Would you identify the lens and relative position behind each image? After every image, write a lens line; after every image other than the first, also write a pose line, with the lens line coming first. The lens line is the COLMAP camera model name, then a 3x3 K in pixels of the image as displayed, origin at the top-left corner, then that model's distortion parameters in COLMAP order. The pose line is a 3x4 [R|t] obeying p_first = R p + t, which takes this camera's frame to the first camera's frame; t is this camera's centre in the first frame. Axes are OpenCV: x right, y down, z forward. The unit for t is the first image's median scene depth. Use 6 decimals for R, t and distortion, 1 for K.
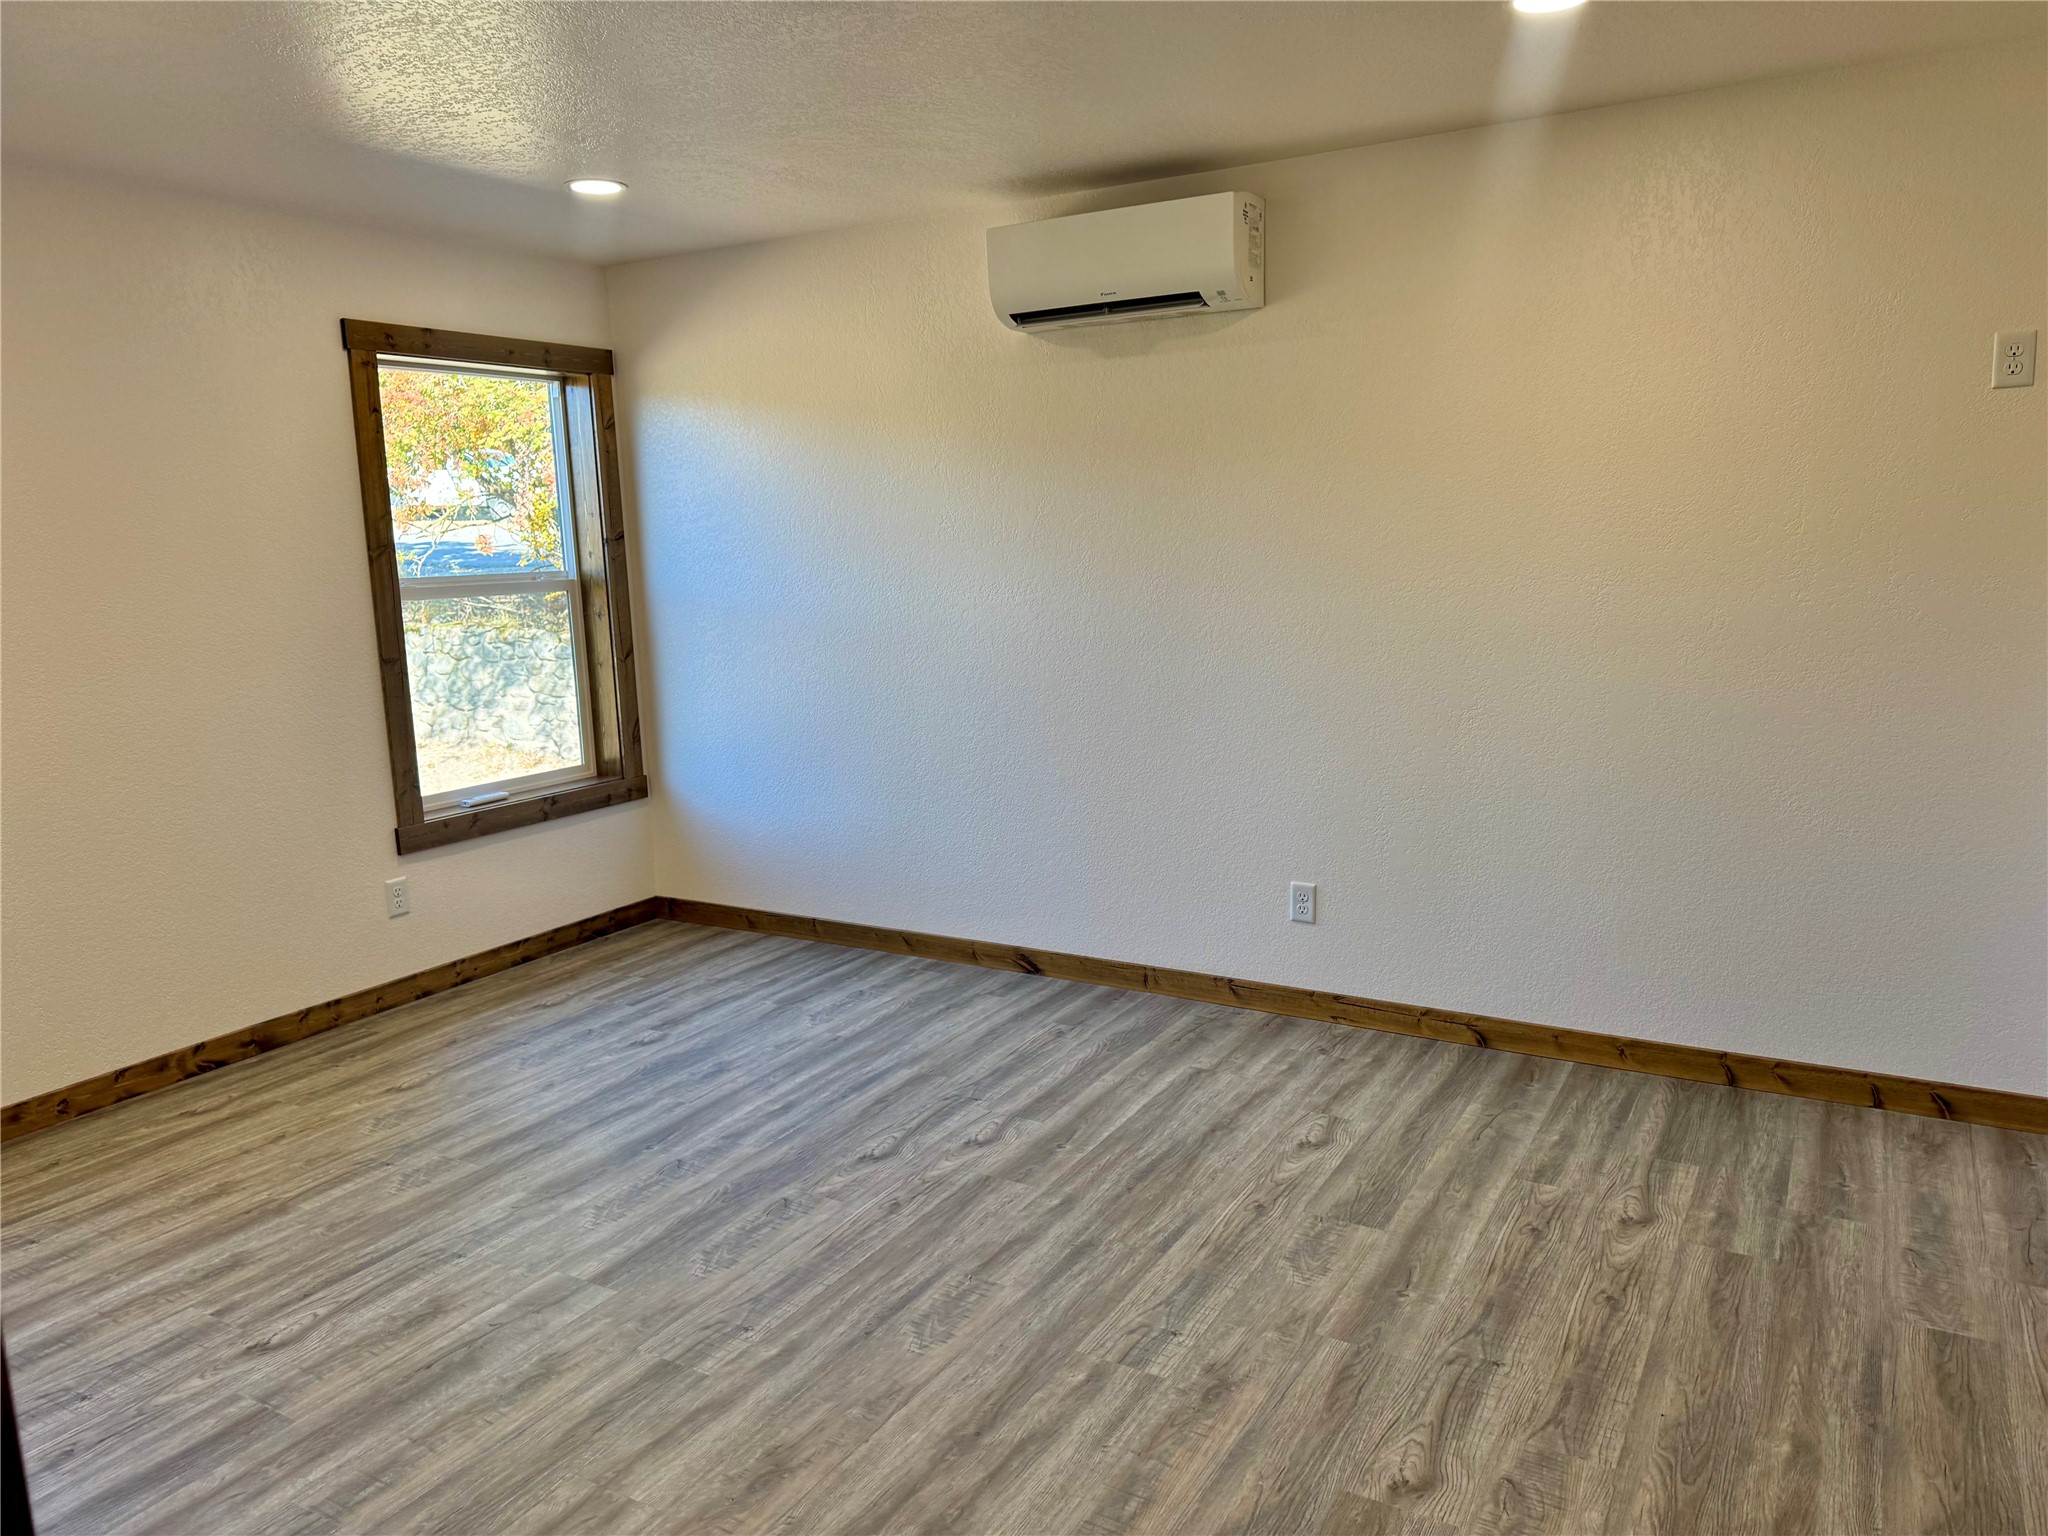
lens RADIAL K [[1438.7, 0, 1020.3], [0, 1438.7, 763.6], [0, 0, 1]] dist [0.068182, -0.071733]
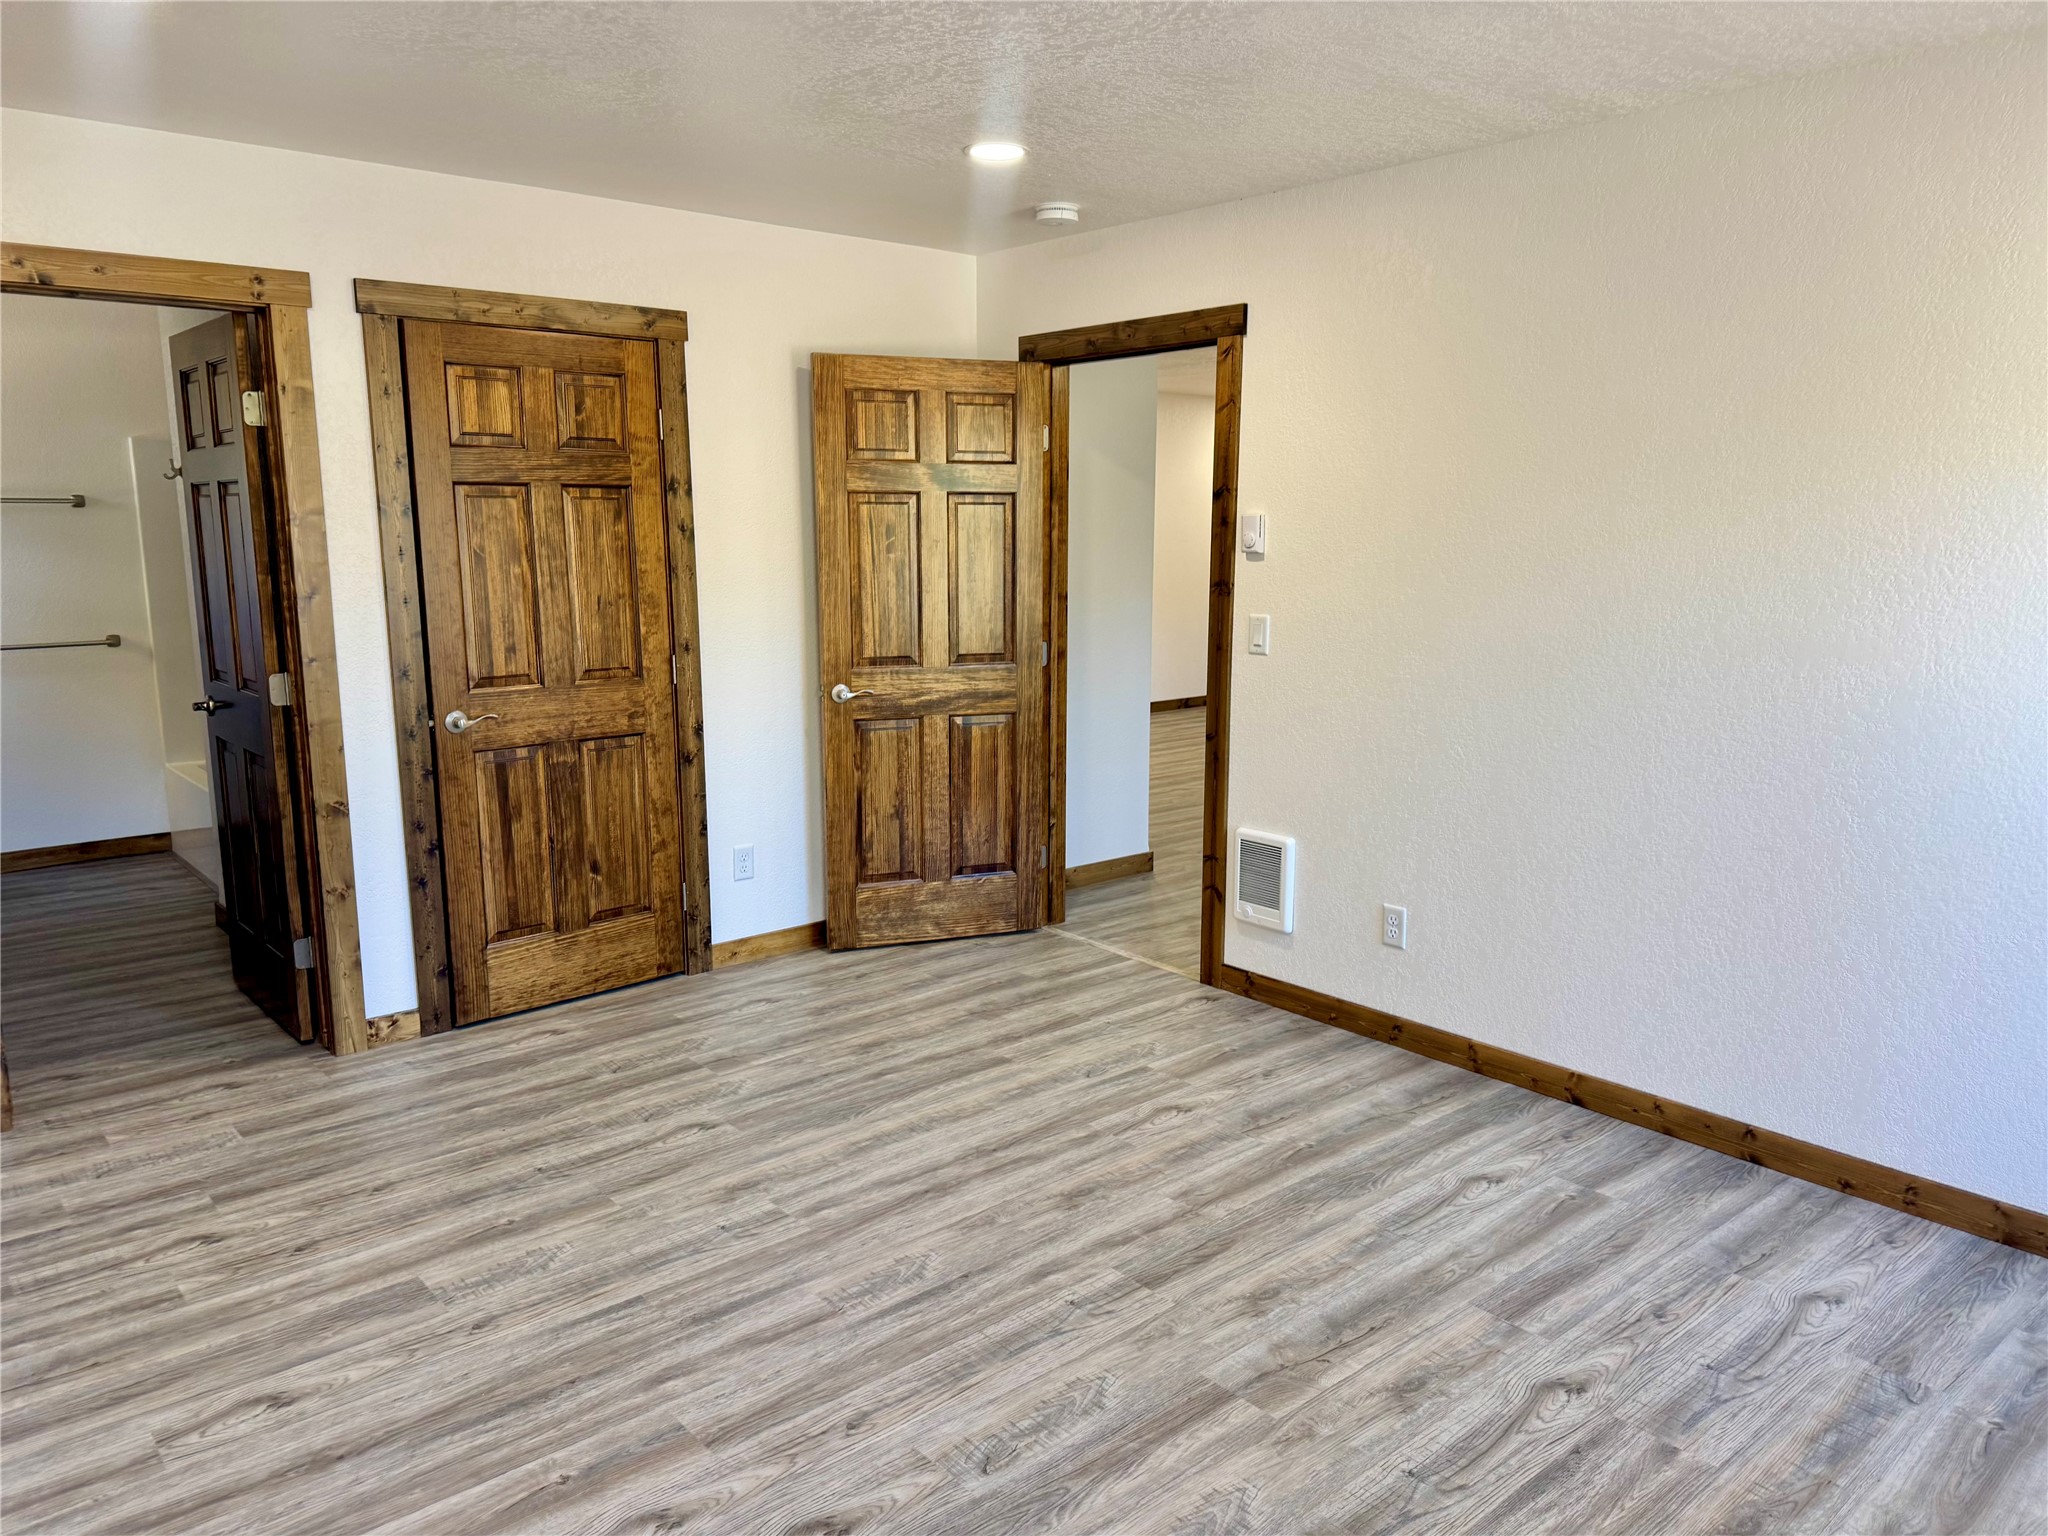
lens RADIAL K [[1438.7, 0, 1020.3], [0, 1438.7, 763.6], [0, 0, 1]] dist [0.068182, -0.071733]
pose [[-0.945955, -0.023812, 0.323424, -0.394211], [0.081196, 0.948145, 0.307292, -0.241690], [-0.313970, 0.316945, -0.894969, 1.496539]]
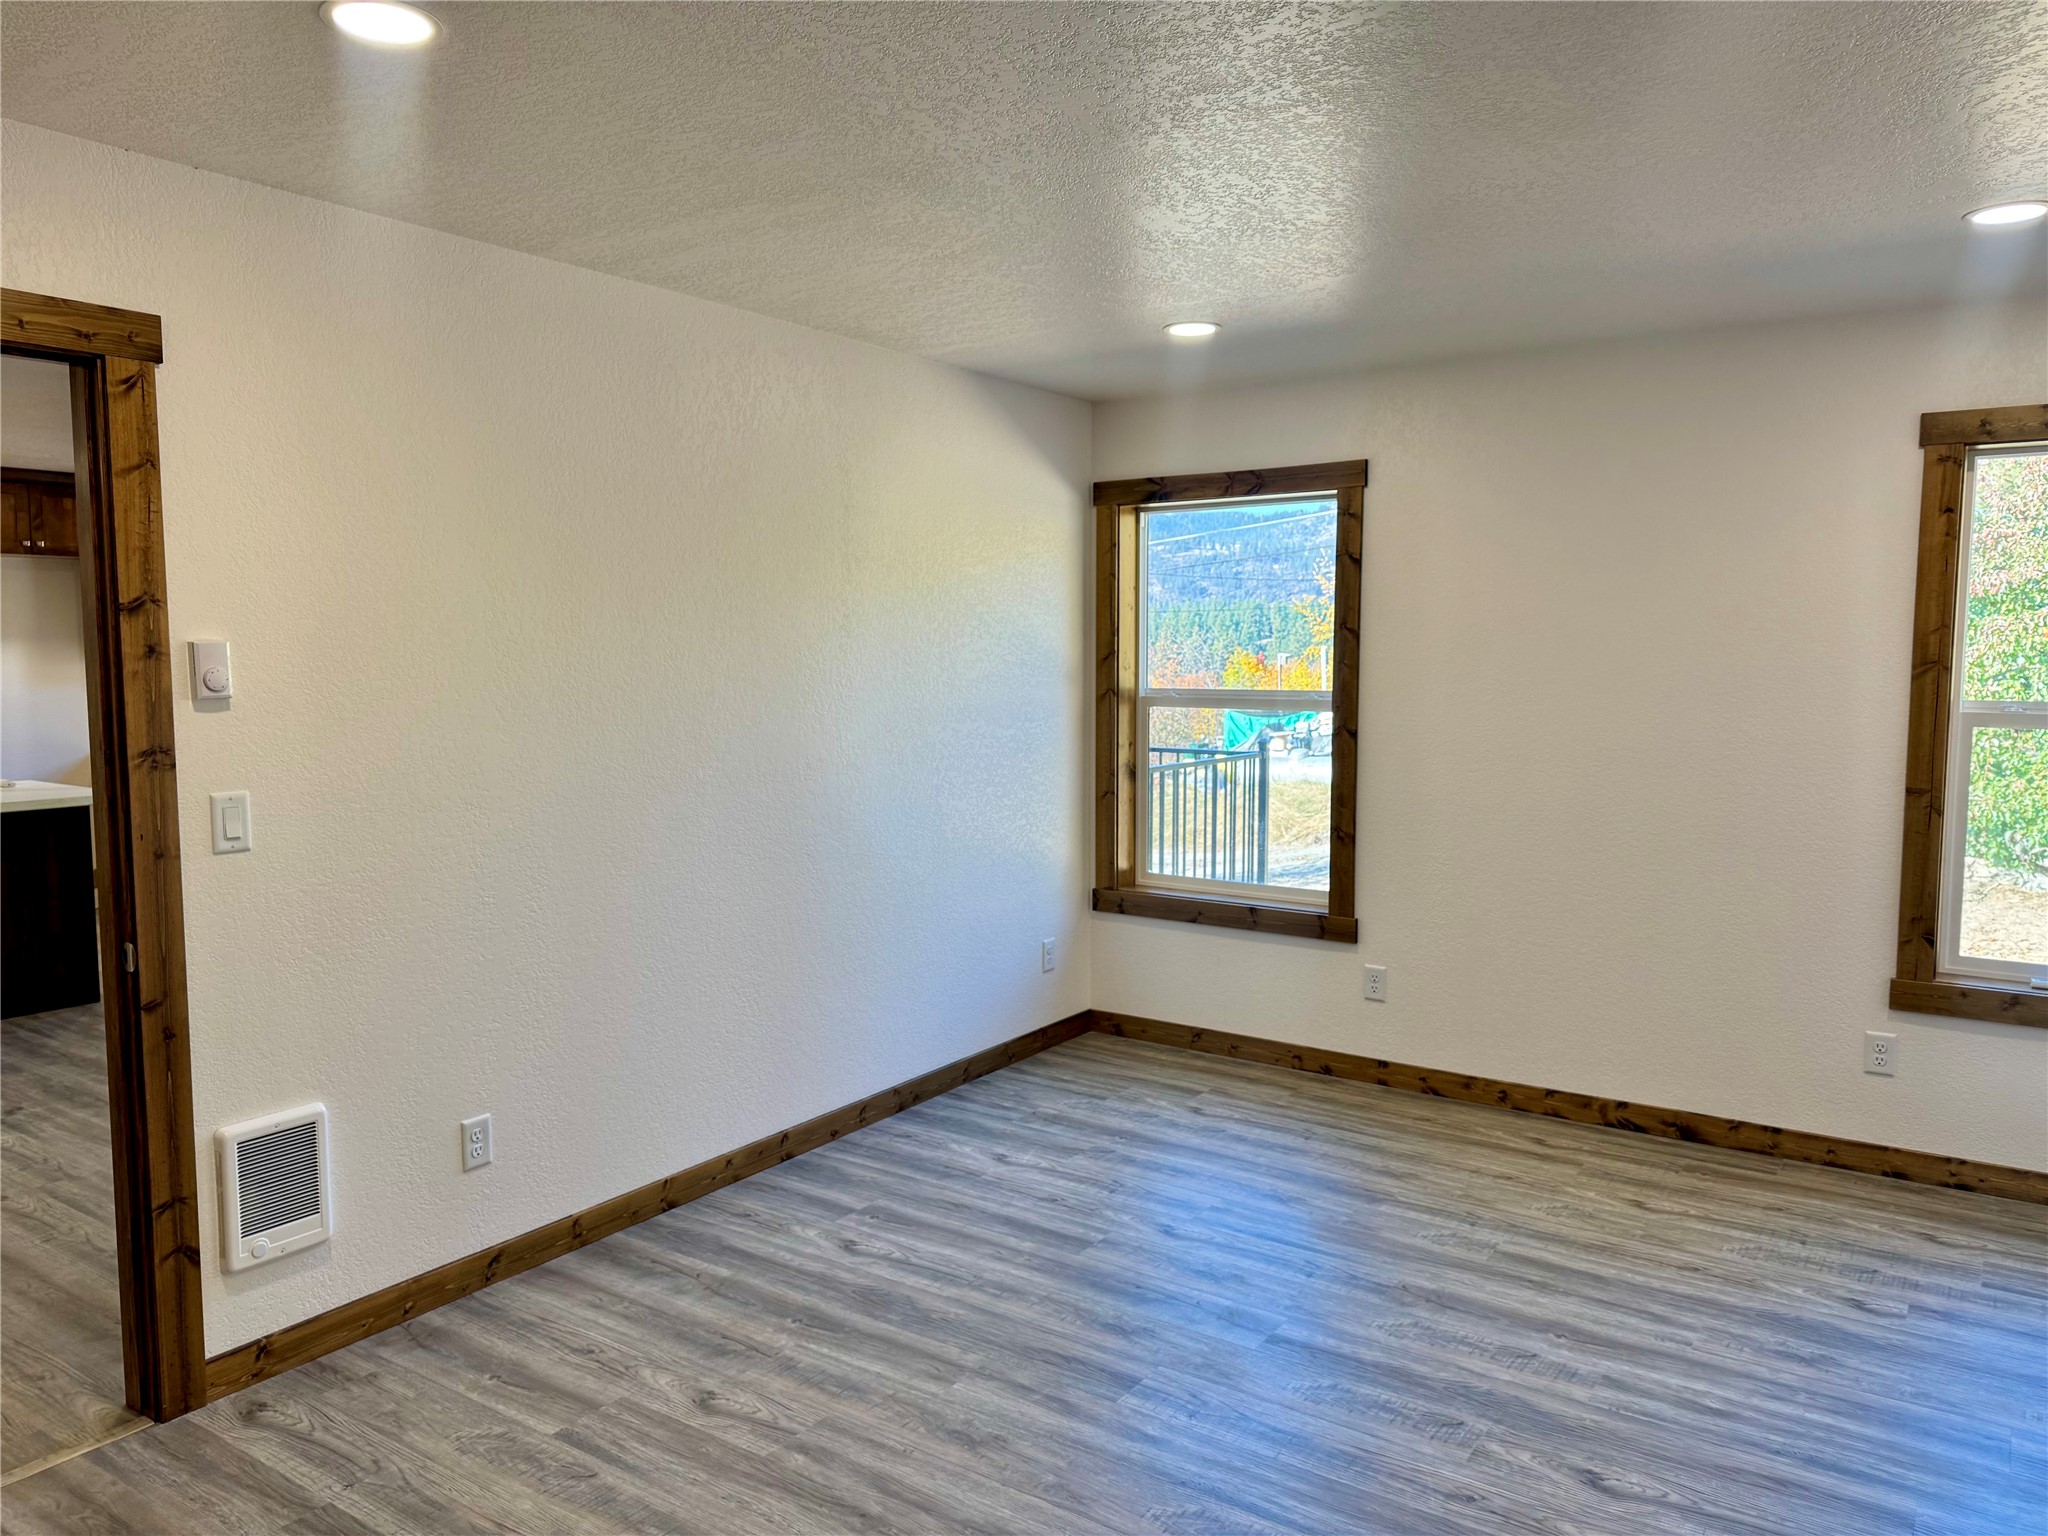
lens RADIAL K [[1438.7, 0, 1020.3], [0, 1438.7, 763.6], [0, 0, 1]] dist [0.068182, -0.071733]
pose [[-0.066920, 0.110930, -0.991573, 0.666627], [-0.162478, 0.979324, 0.120525, -0.146730], [0.984440, 0.169174, -0.047512, 0.701961]]
